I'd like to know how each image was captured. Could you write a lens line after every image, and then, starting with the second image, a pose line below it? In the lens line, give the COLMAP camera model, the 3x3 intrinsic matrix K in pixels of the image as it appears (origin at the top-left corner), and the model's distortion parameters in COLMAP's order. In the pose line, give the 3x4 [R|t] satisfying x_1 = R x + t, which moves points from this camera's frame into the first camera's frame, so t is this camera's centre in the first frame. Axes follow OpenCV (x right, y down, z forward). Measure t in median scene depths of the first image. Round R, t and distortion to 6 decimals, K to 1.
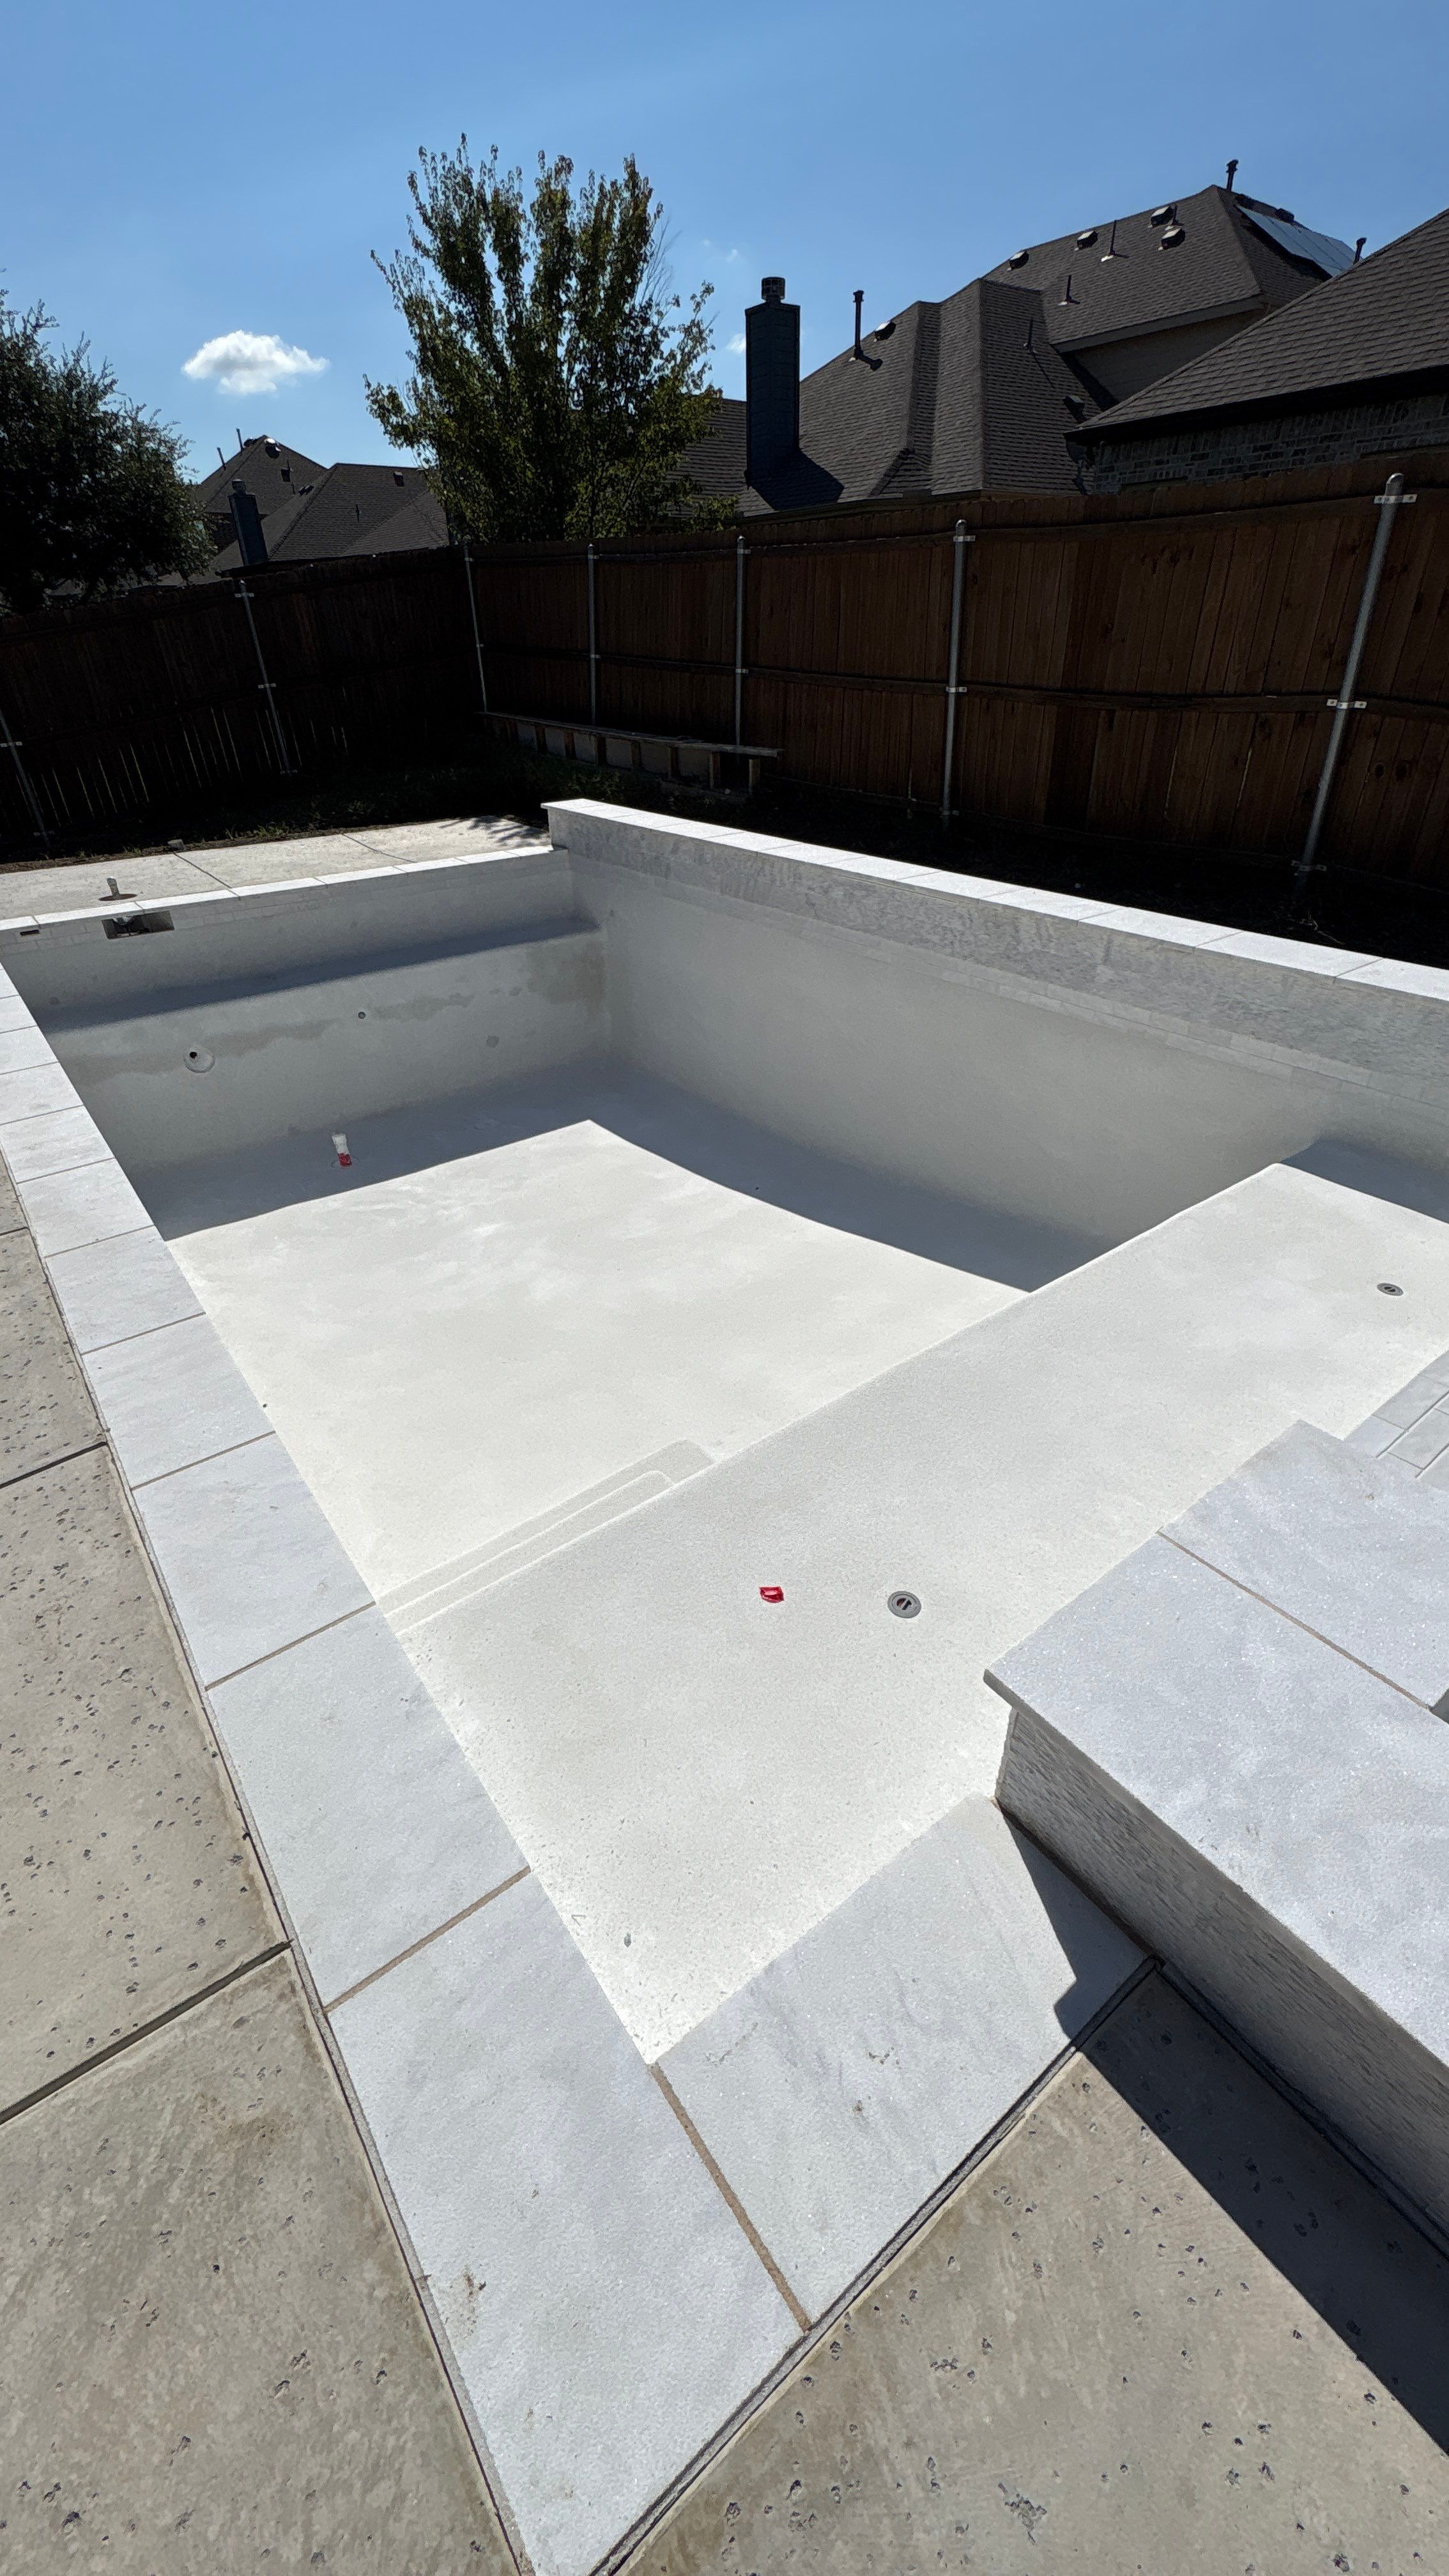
lens RADIAL K [[1021.3, 0, 724.5], [0, 1021.3, 1288.0], [0, 0, 1]] dist [0.006196, -0.003380]
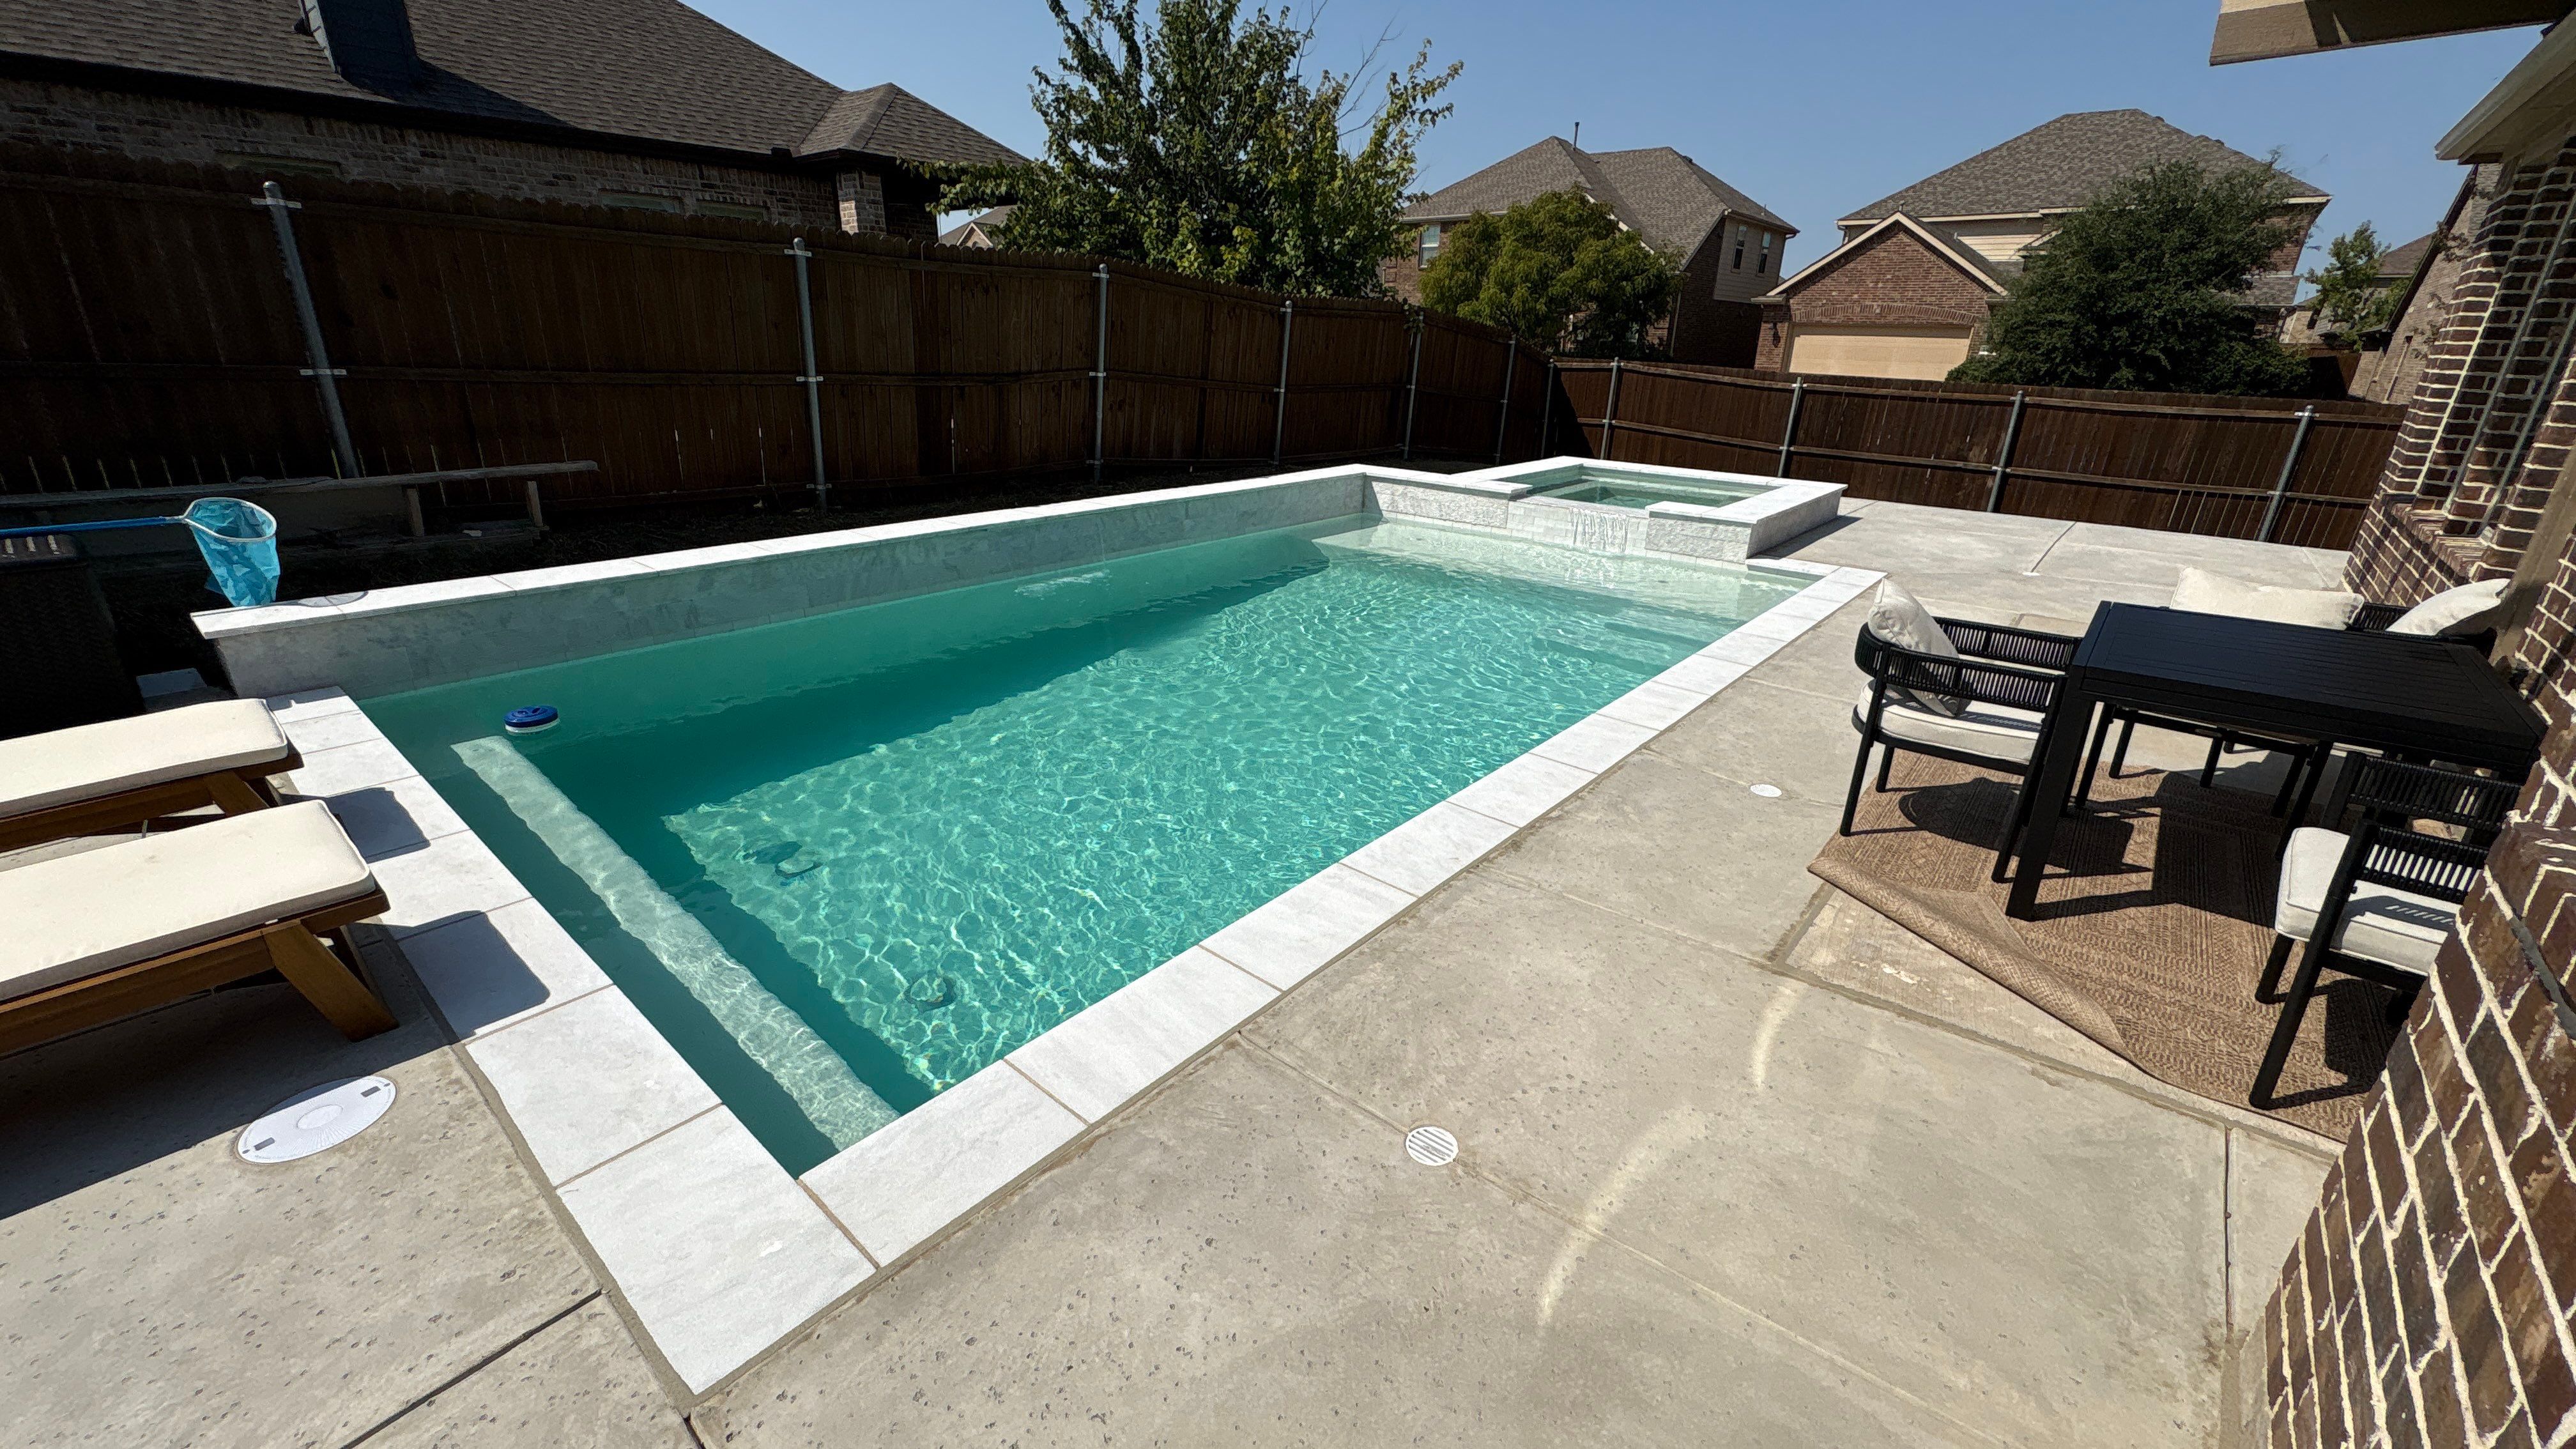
lens RADIAL K [[1026.0, 0, 1288.0], [0, 1026.0, 724.5], [0, 0, 1]] dist [-0.000690, 0.000209]
pose [[-0.217077, -0.337295, 0.916029, -0.565355], [0.512504, 0.759285, 0.401031, -0.281934], [-0.830793, 0.556524, 0.008042, 0.452532]]
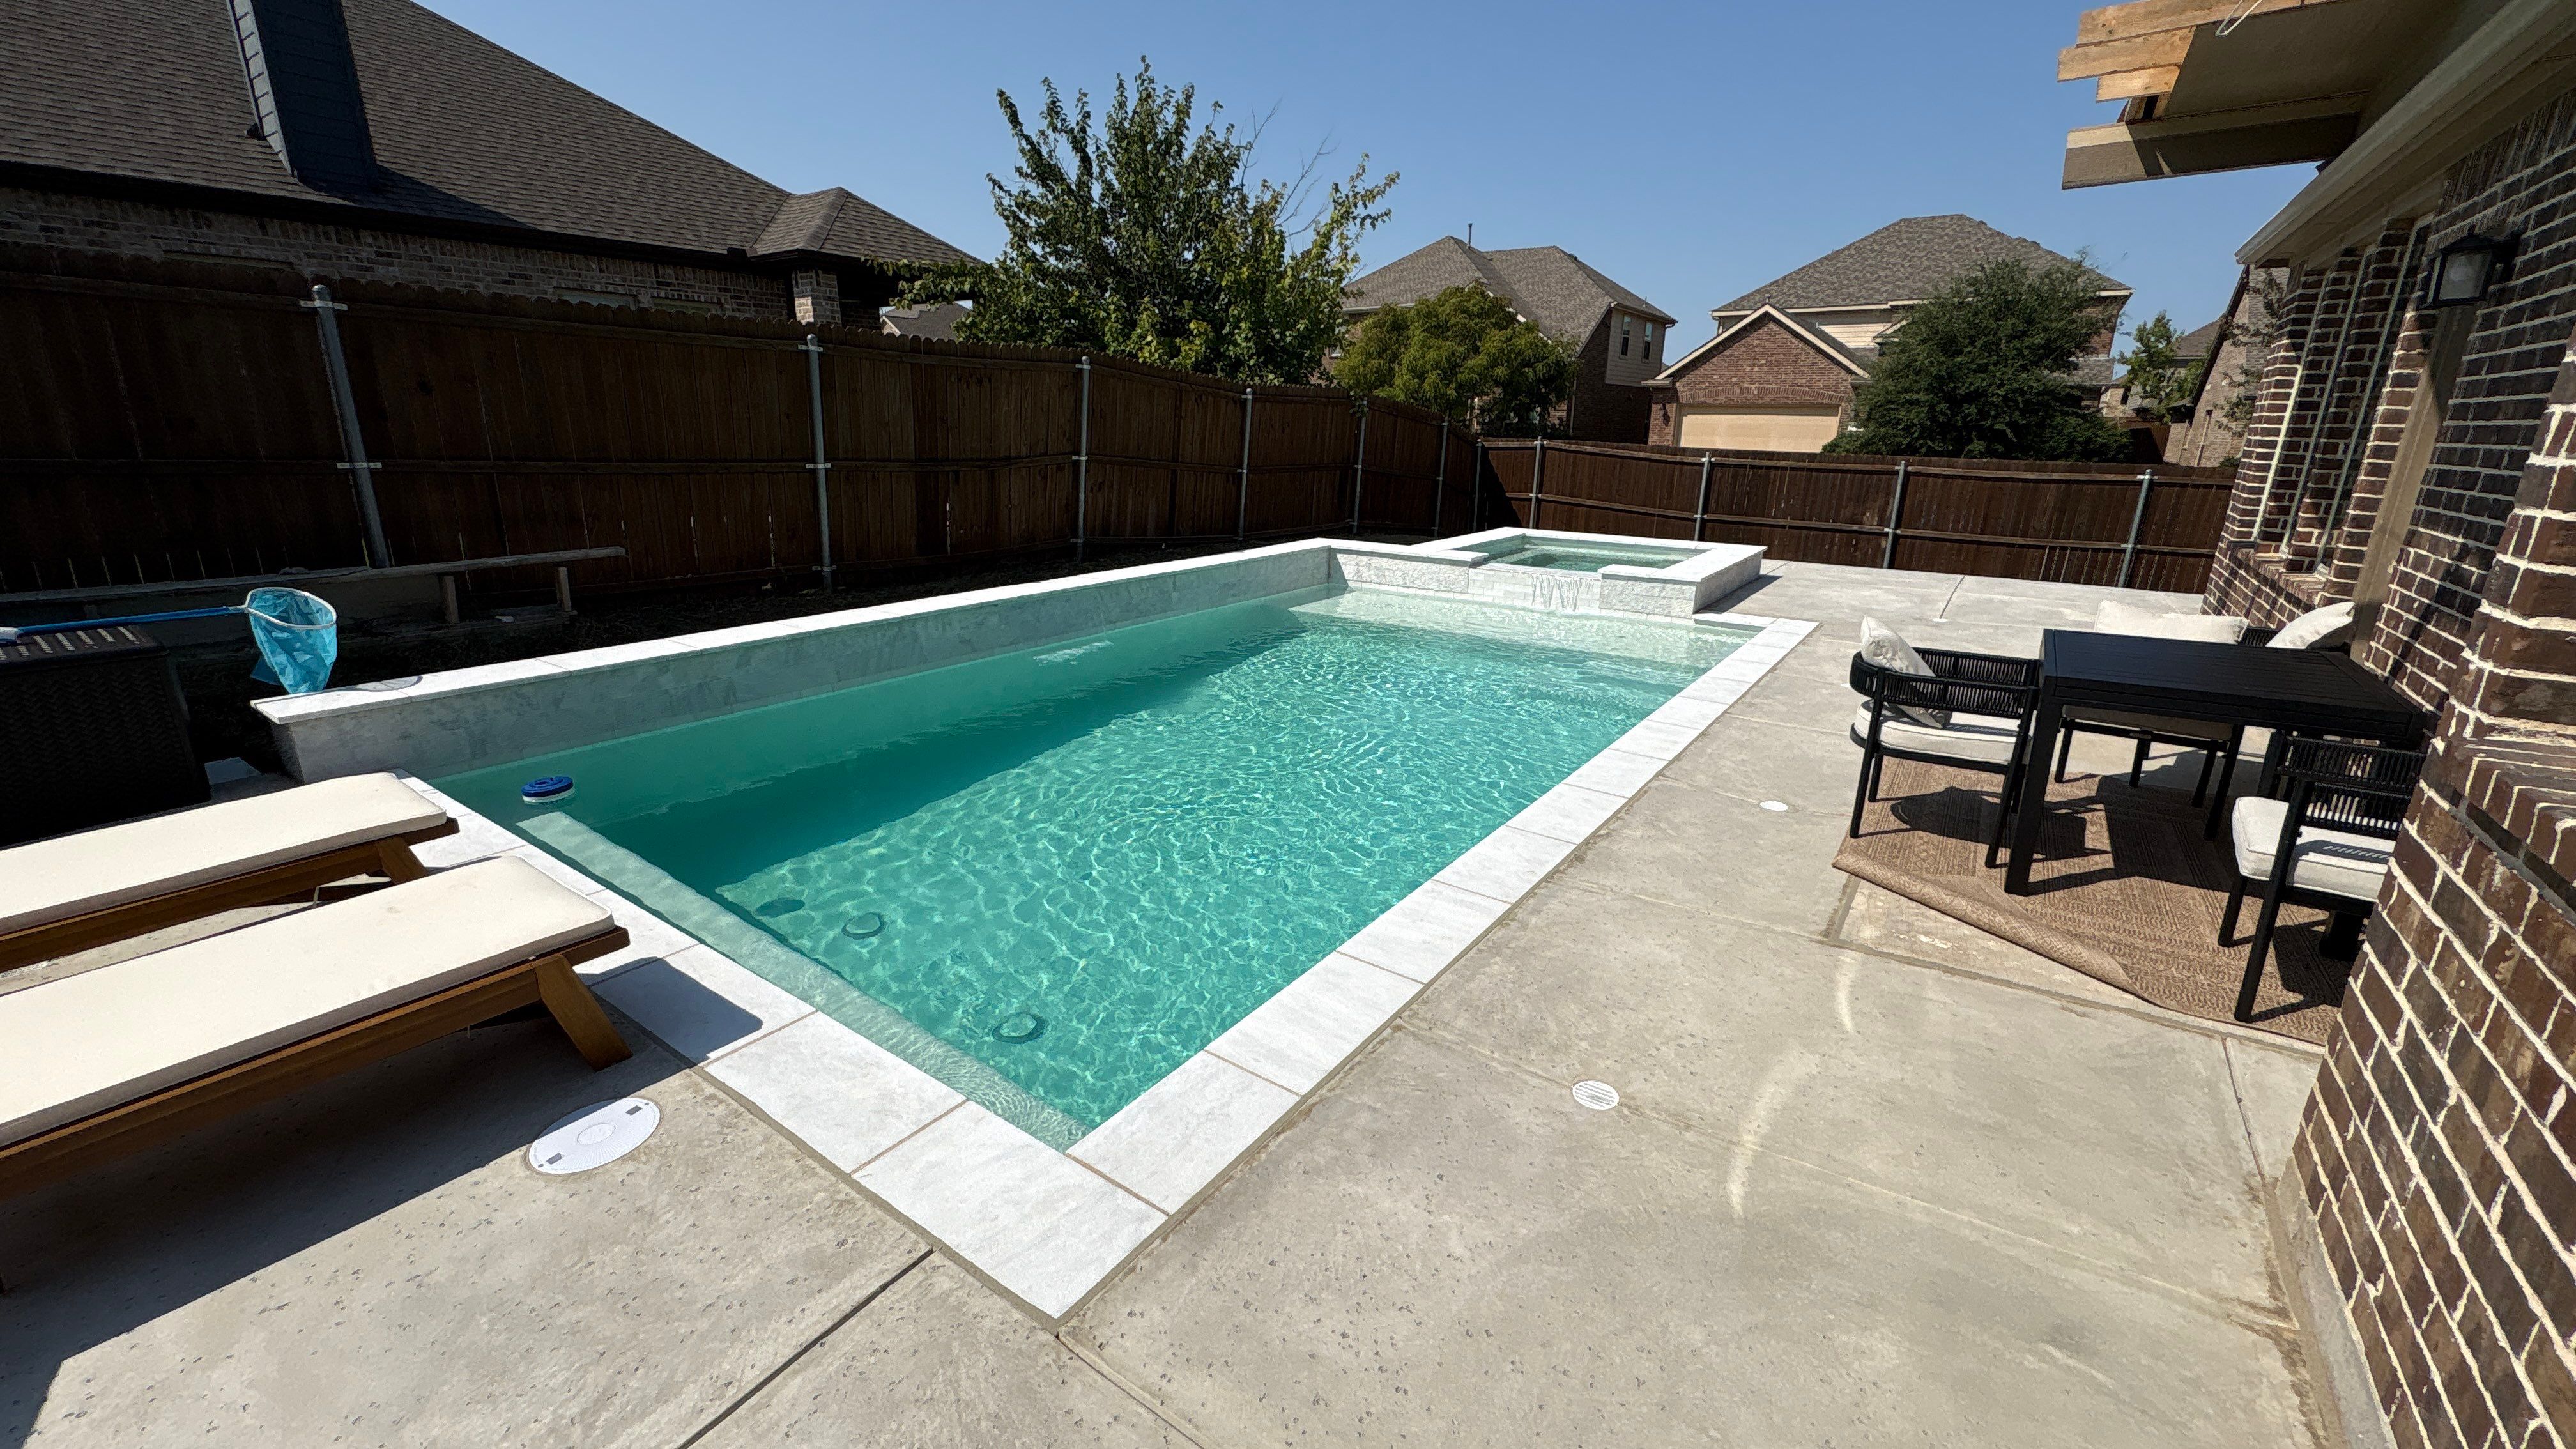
lens RADIAL K [[1024.9, 0, 1288.0], [0, 1024.9, 724.5], [0, 0, 1]] dist [-0.000479, -0.000155]
pose [[-0.303932, -0.258923, 0.916834, -0.584795], [0.510458, 0.768301, 0.386194, -0.312989], [-0.804399, 0.585382, -0.101342, 0.504159]]
